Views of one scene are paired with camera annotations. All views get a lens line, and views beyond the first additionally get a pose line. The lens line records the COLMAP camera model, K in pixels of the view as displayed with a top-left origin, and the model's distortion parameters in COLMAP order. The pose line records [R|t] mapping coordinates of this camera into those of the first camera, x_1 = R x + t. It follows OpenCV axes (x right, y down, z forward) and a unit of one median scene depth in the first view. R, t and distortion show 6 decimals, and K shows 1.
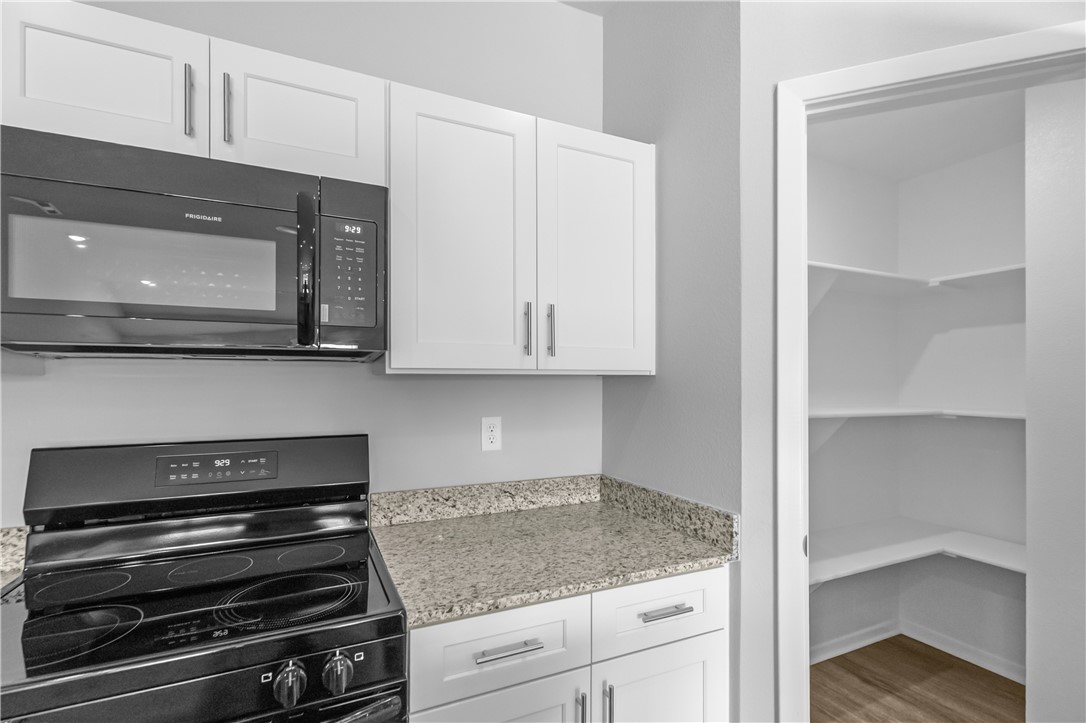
lens RADIAL K [[493.7, 0, 524.9], [0, 493.7, 377.2], [0, 0, 1]] dist [0.010035, -0.000619]
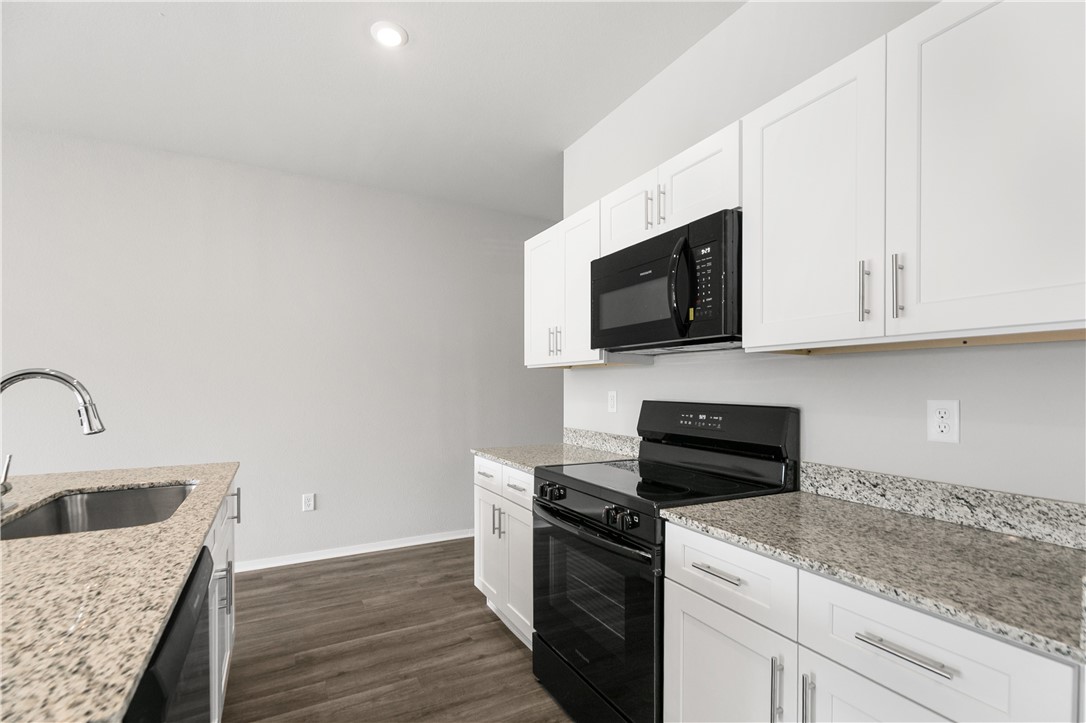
lens RADIAL K [[493.7, 0, 526.5], [0, 493.7, 388.4], [0, 0, 1]] dist [0.010035, -0.000619]
pose [[0.044897, 0.005065, -0.998979, 0.767890], [0.000188, 0.999987, 0.005079, 0.062557], [0.998992, -0.000416, 0.044895, 0.318406]]
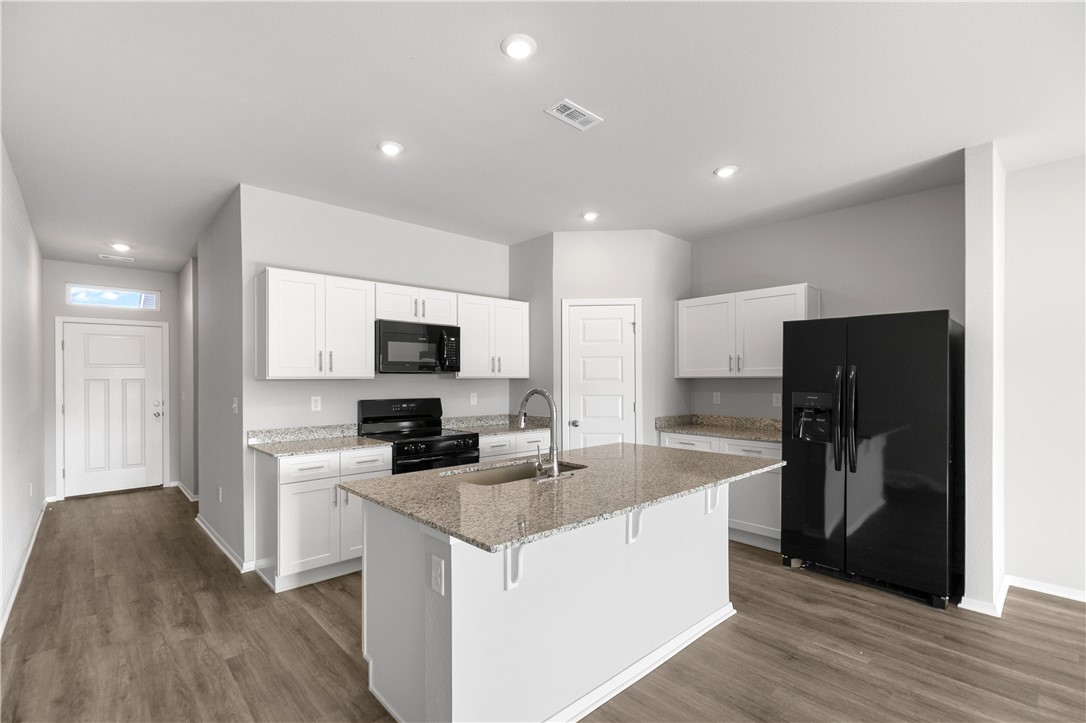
lens RADIAL K [[493.7, 0, 532.4], [0, 493.7, 376.1], [0, 0, 1]] dist [0.010035, -0.000619]
pose [[0.952326, -0.001102, 0.305080, -0.671026], [0.001764, 0.999997, -0.001896, -0.013075], [-0.305076, 0.002343, 0.952325, -1.986893]]
